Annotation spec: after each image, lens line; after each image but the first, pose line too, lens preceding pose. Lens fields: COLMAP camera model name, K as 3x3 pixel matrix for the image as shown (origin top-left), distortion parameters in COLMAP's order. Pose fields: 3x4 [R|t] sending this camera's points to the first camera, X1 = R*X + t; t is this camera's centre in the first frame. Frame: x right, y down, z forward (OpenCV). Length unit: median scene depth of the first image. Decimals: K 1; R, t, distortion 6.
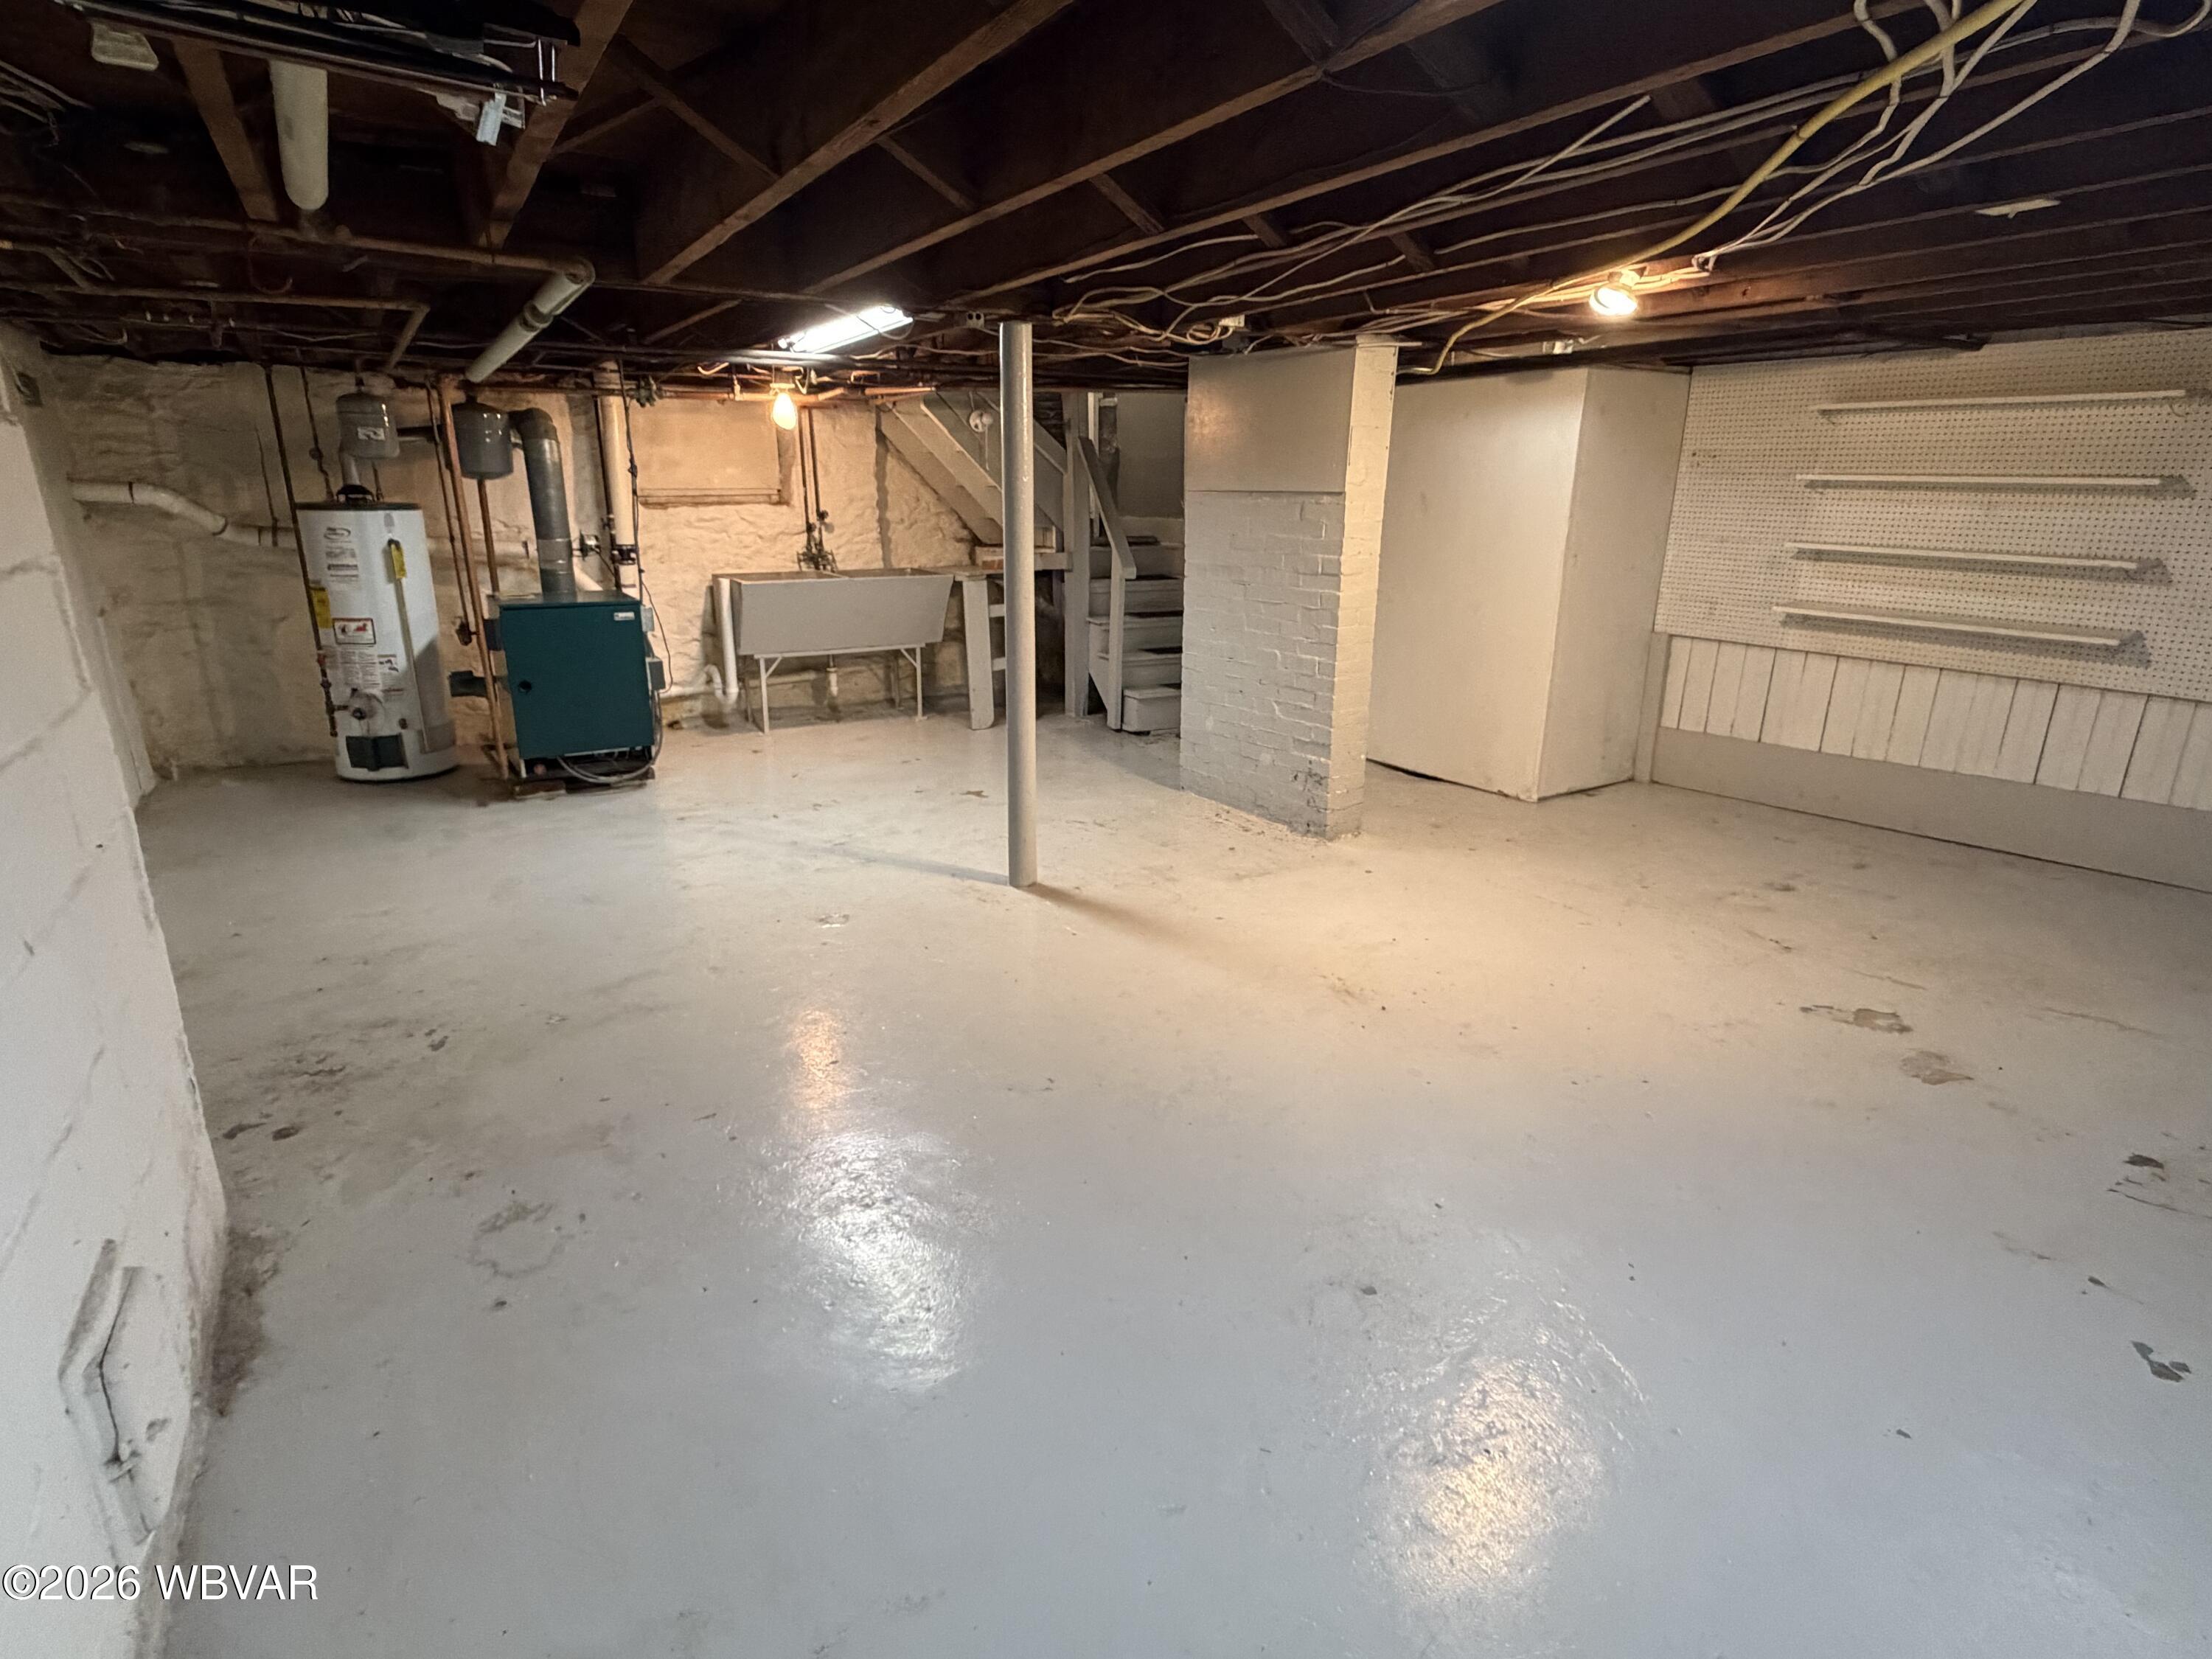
lens RADIAL K [[1139.8, 0, 1100.1], [0, 1139.8, 833.3], [0, 0, 1]] dist [0.007013, 0.000272]
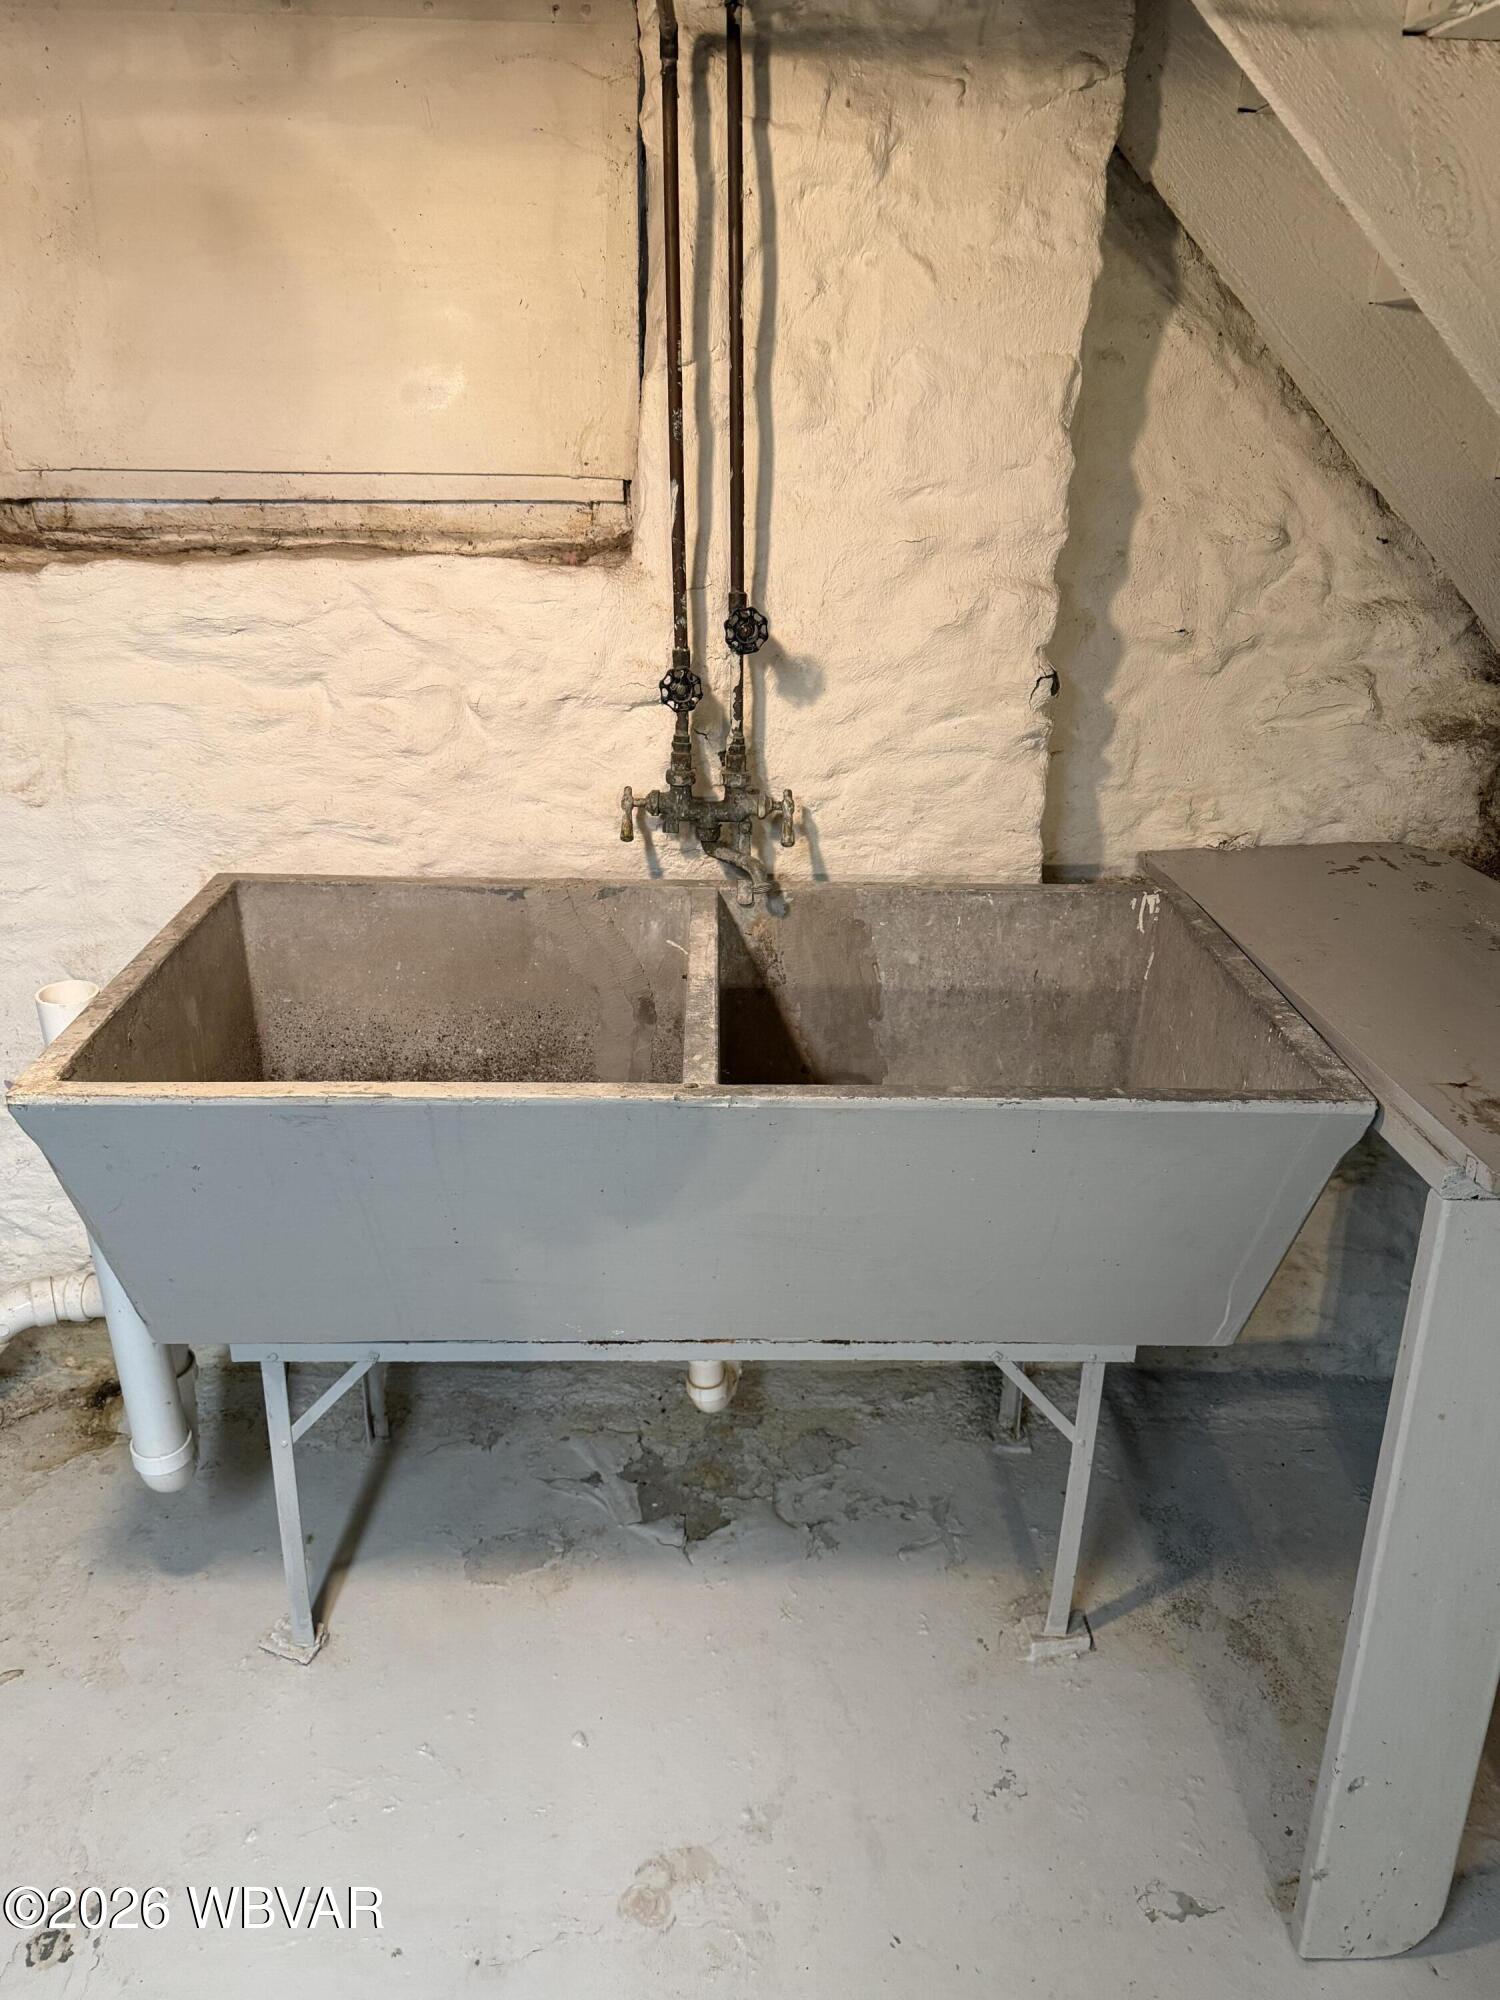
lens RADIAL K [[1458.9, 0, 750.9], [0, 1458.9, 1003.6], [0, 0, 1]] dist [0.047052, 0.000383]
pose [[0.863899, 0.203316, -0.460806, -0.108105], [-0.160124, 0.978305, 0.131452, -0.243661], [0.477535, -0.039775, 0.877712, 0.757117]]
